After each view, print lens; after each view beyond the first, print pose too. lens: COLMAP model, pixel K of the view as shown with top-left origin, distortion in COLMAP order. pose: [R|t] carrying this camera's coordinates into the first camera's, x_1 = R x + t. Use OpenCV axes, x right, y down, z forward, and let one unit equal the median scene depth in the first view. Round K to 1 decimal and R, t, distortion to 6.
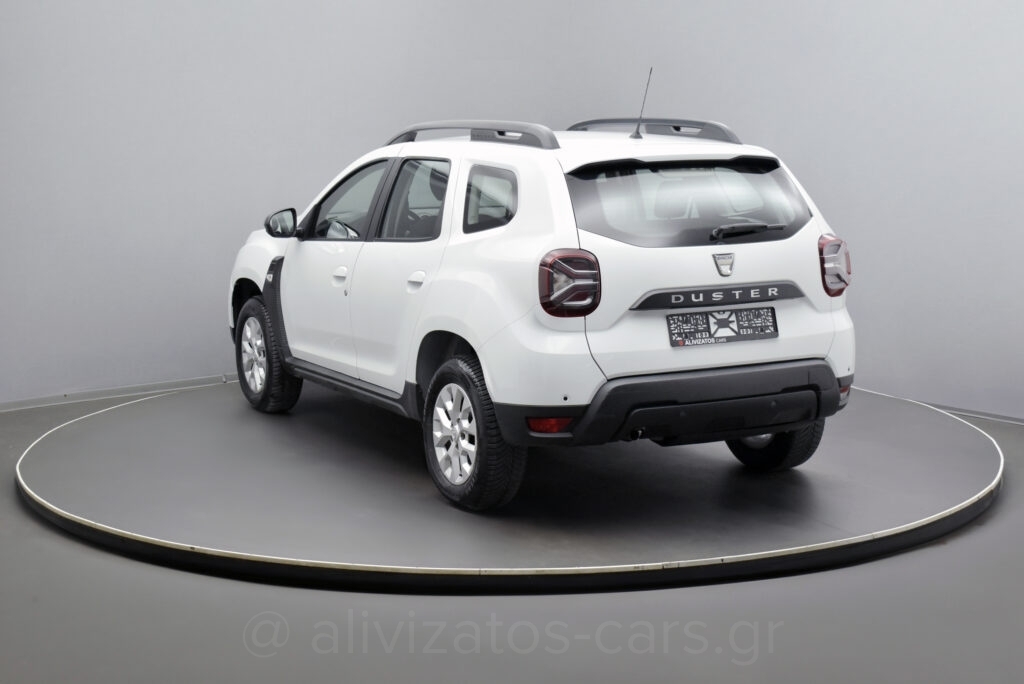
lens RADIAL K [[1628.4, 0, 512.0], [0, 1628.4, 342.0], [0, 0, 1]] dist [-0.001265, -0.010679]
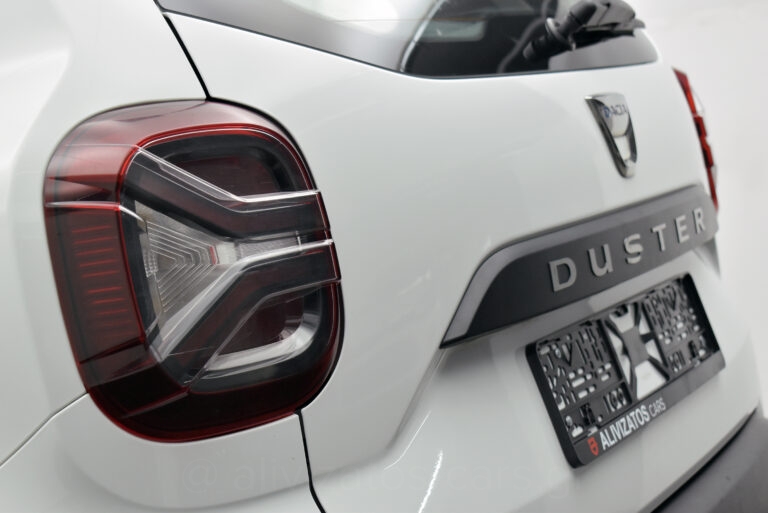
lens RADIAL K [[1612.1, 0, 384.0], [0, 1612.1, 256.5], [0, 0, 1]] dist [-0.304269, -0.049294]
pose [[0.817579, -0.142633, 0.557872, -0.054574], [0.204900, 0.977486, -0.050371, -0.021733], [-0.538127, 0.155491, 0.828397, 0.790142]]
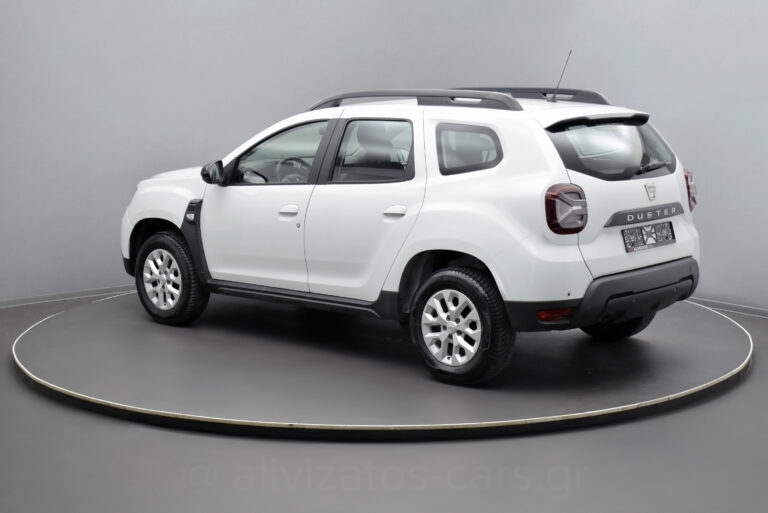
lens RADIAL K [[1221.3, 0, 384.0], [0, 1221.3, 256.5], [0, 0, 1]] dist [-0.001265, -0.010679]
pose [[0.942490, -0.049150, 0.330601, -0.427022], [0.049361, 0.998751, 0.007765, -0.011802], [-0.330569, 0.009000, 0.943739, 0.089729]]
